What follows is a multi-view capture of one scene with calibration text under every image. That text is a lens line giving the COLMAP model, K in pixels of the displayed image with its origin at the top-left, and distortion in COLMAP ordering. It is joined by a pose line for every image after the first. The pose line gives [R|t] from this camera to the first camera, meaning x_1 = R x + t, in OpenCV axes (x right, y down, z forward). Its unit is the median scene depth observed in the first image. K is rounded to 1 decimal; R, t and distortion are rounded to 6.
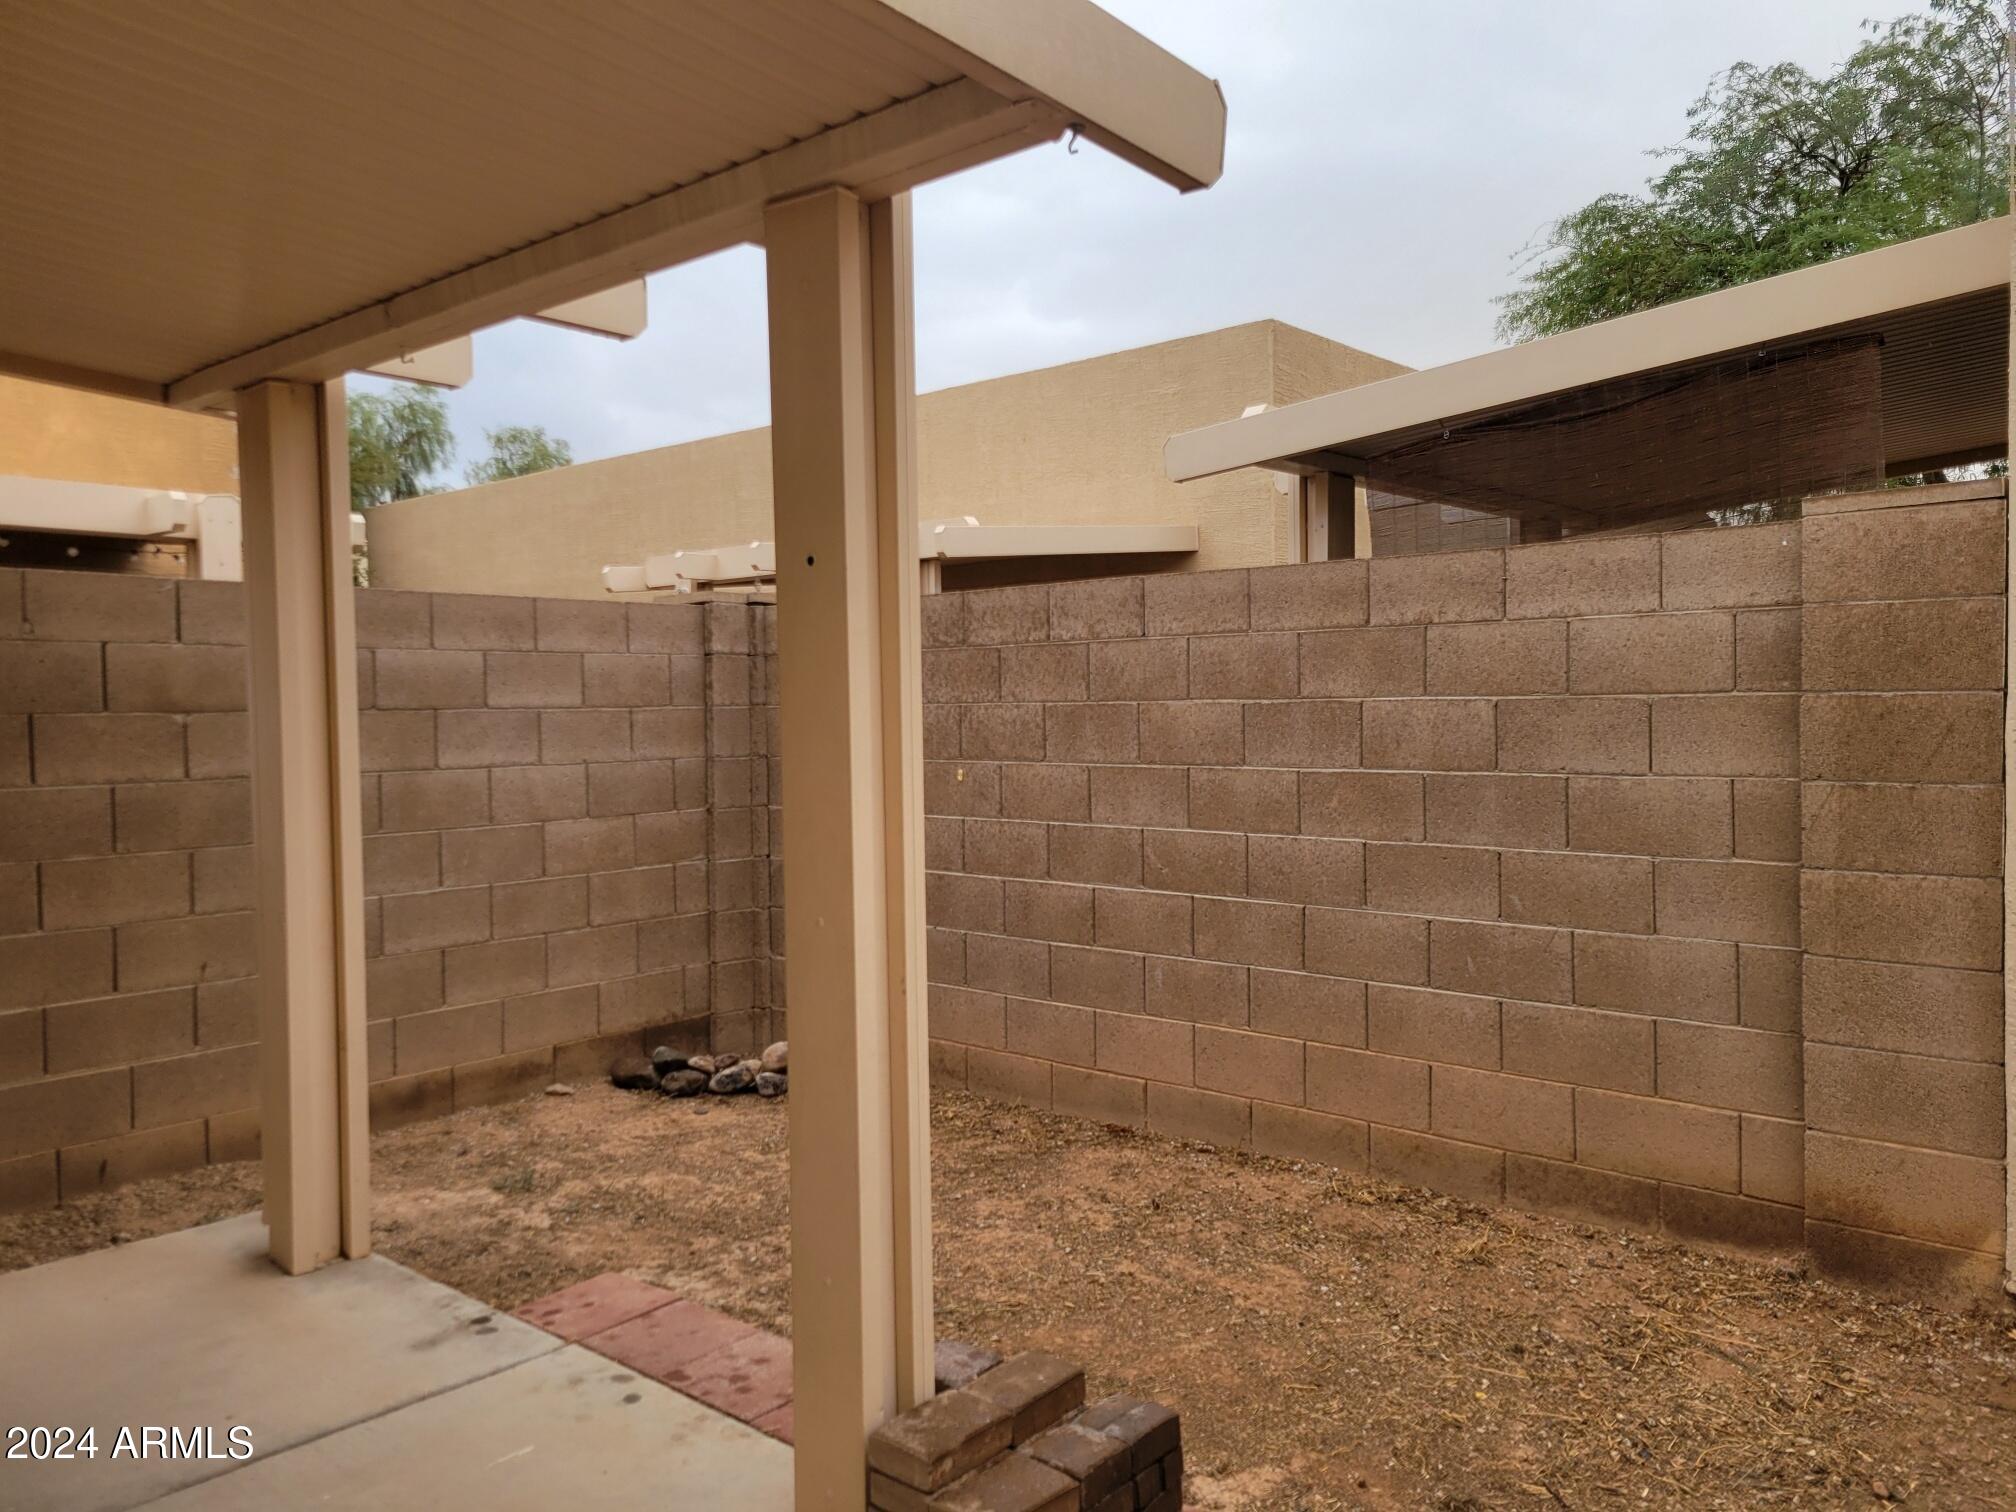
lens RADIAL K [[1515.9, 0, 998.7], [0, 1515.9, 742.0], [0, 0, 1]] dist [0.055802, -0.015679]
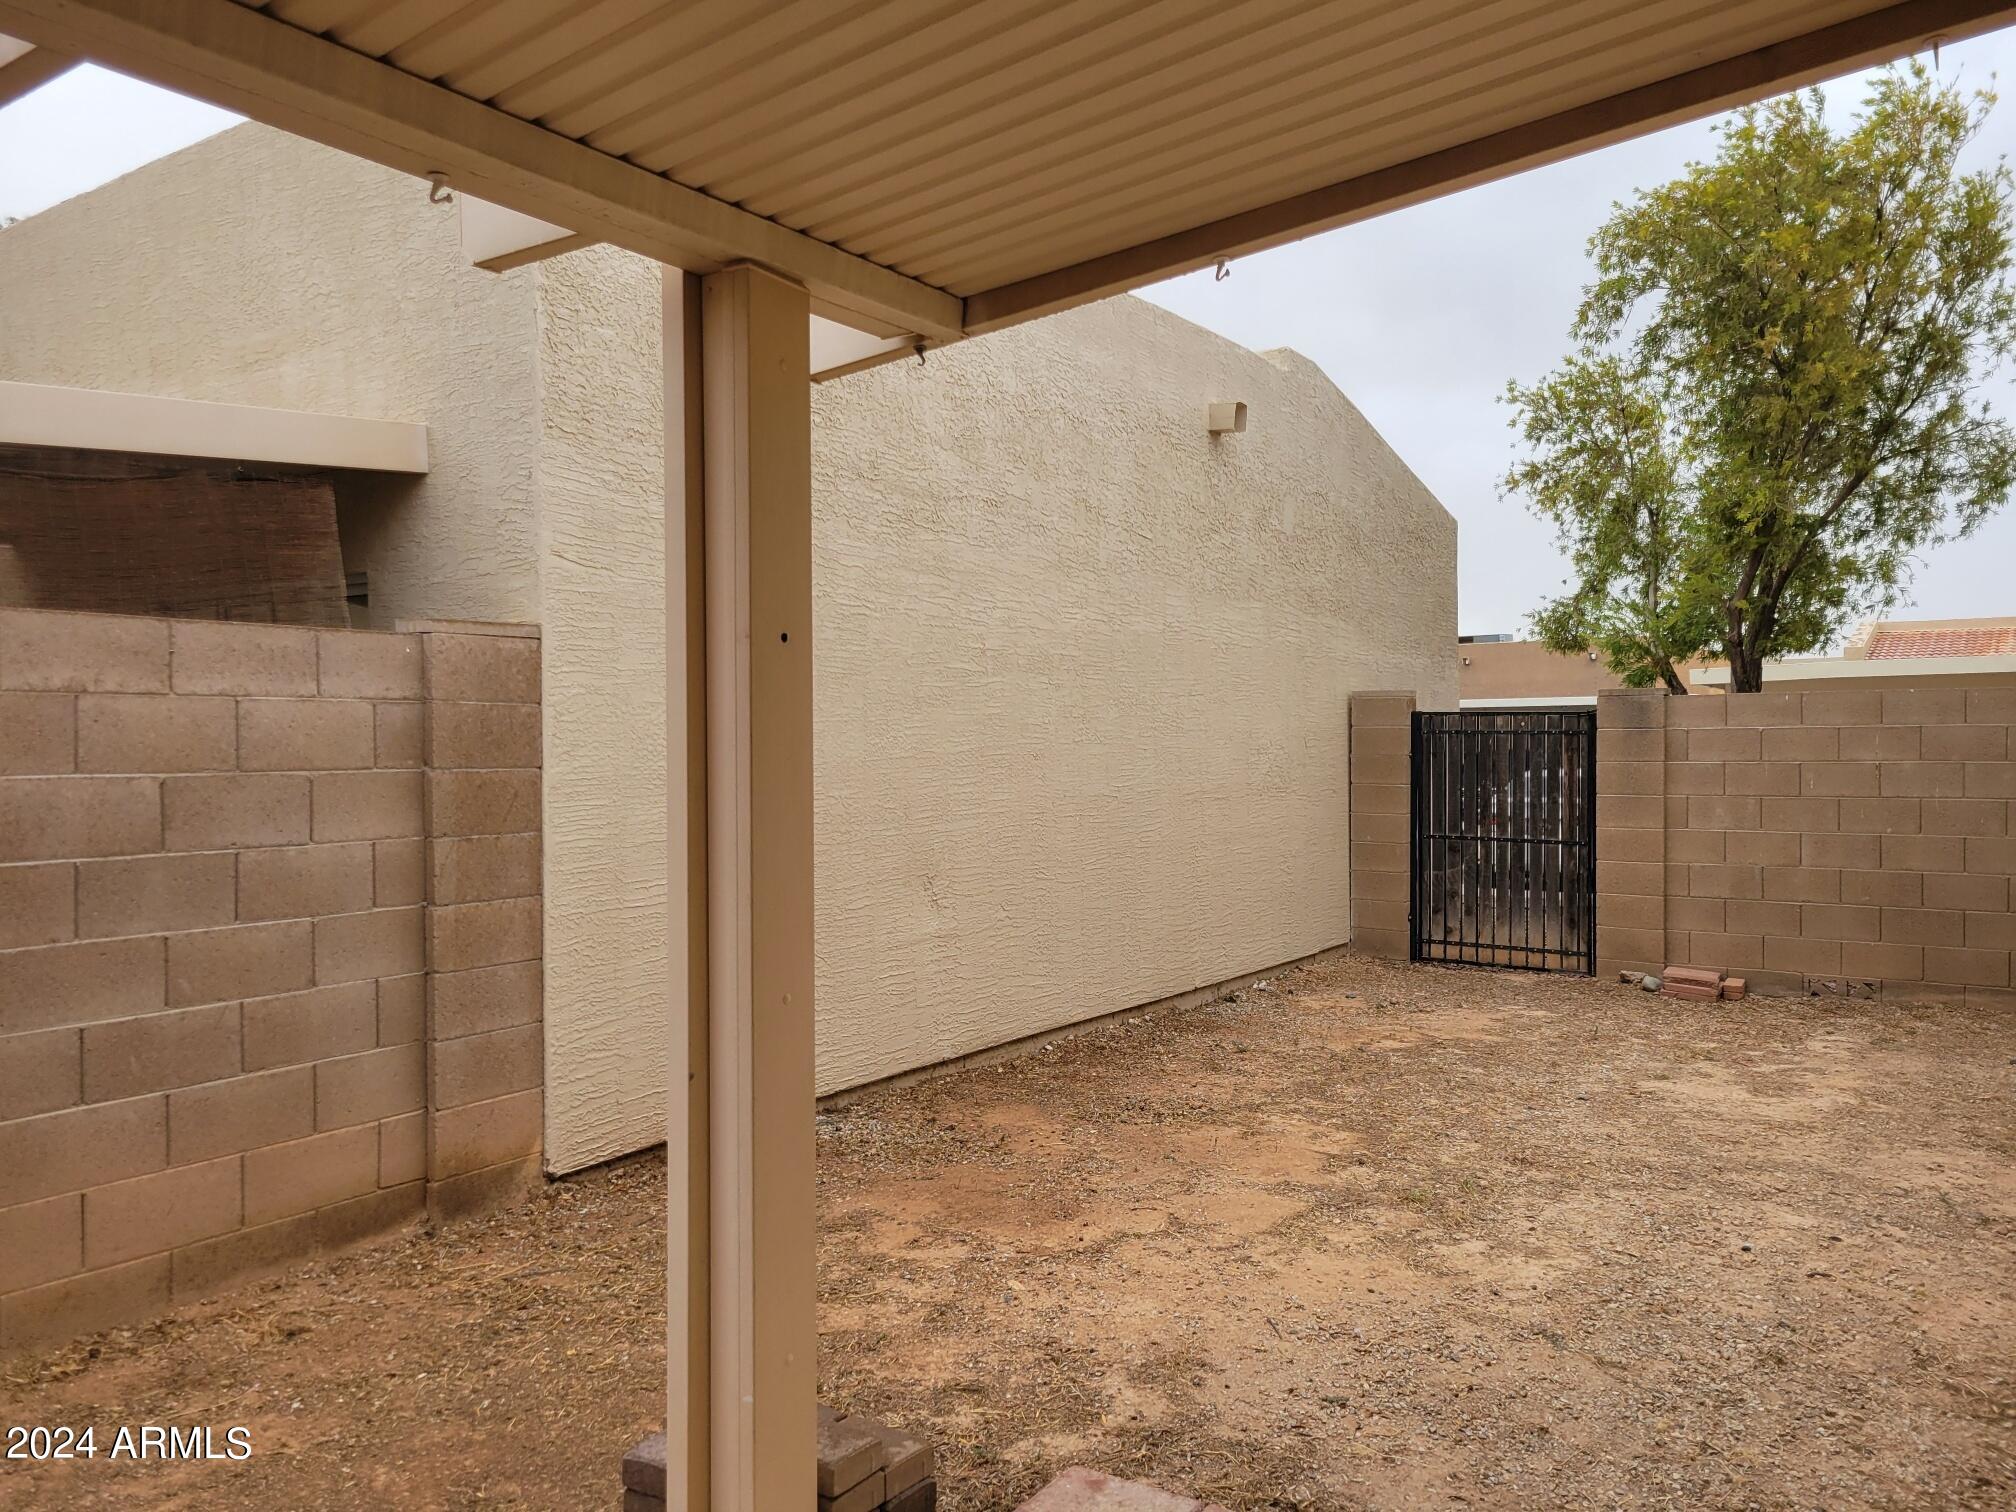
lens RADIAL K [[1515.9, 0, 1000.8], [0, 1515.9, 763.1], [0, 0, 1]] dist [0.055802, -0.015679]
pose [[-0.118745, 0.003339, 0.992919, -0.718667], [0.033880, 0.999426, 0.000690, -0.020157], [-0.992347, 0.033722, -0.118790, 0.617729]]
